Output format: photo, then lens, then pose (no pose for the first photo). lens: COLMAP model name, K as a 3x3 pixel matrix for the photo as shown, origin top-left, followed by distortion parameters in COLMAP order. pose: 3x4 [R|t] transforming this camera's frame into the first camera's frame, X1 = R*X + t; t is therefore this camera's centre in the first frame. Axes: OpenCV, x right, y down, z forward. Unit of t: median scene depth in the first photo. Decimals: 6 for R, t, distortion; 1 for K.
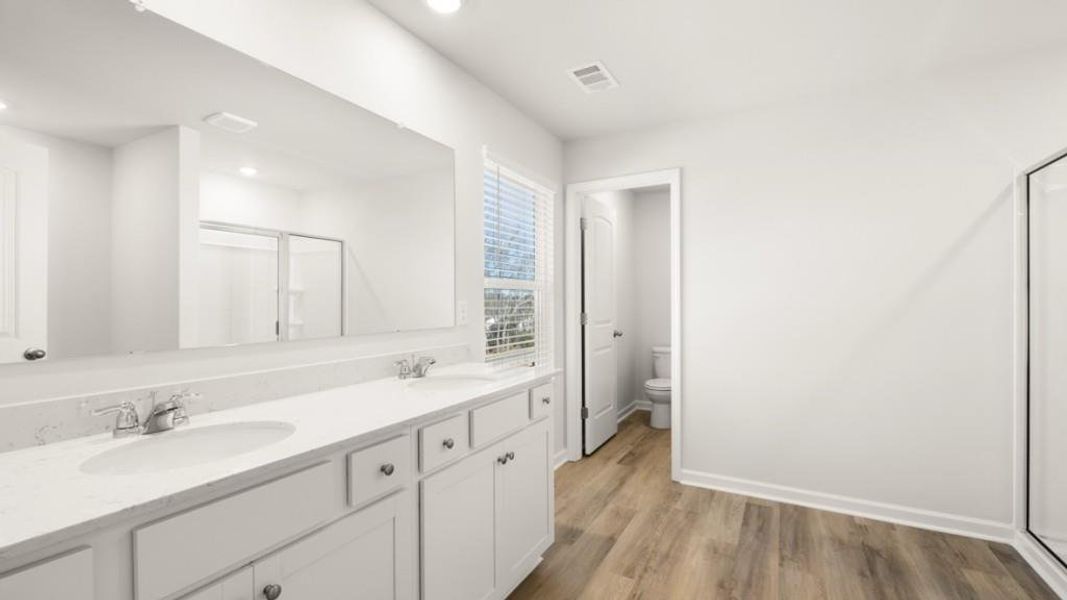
lens RADIAL K [[499.5, 0, 533.5], [0, 499.5, 300.0], [0, 0, 1]] dist [-0.003243, -0.000159]
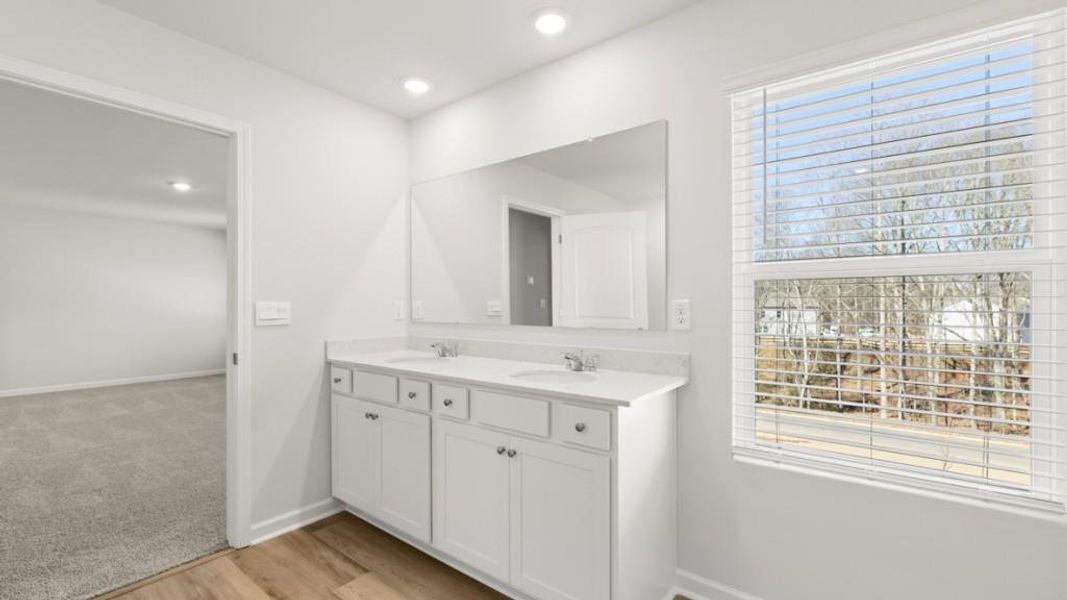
lens RADIAL K [[499.5, 0, 533.5], [0, 499.5, 300.0], [0, 0, 1]] dist [-0.003243, -0.000159]
pose [[-0.247531, -0.010057, -0.968828, 0.823807], [0.004451, 0.999924, -0.011517, 0.012680], [0.968870, -0.007163, -0.247467, 1.158545]]
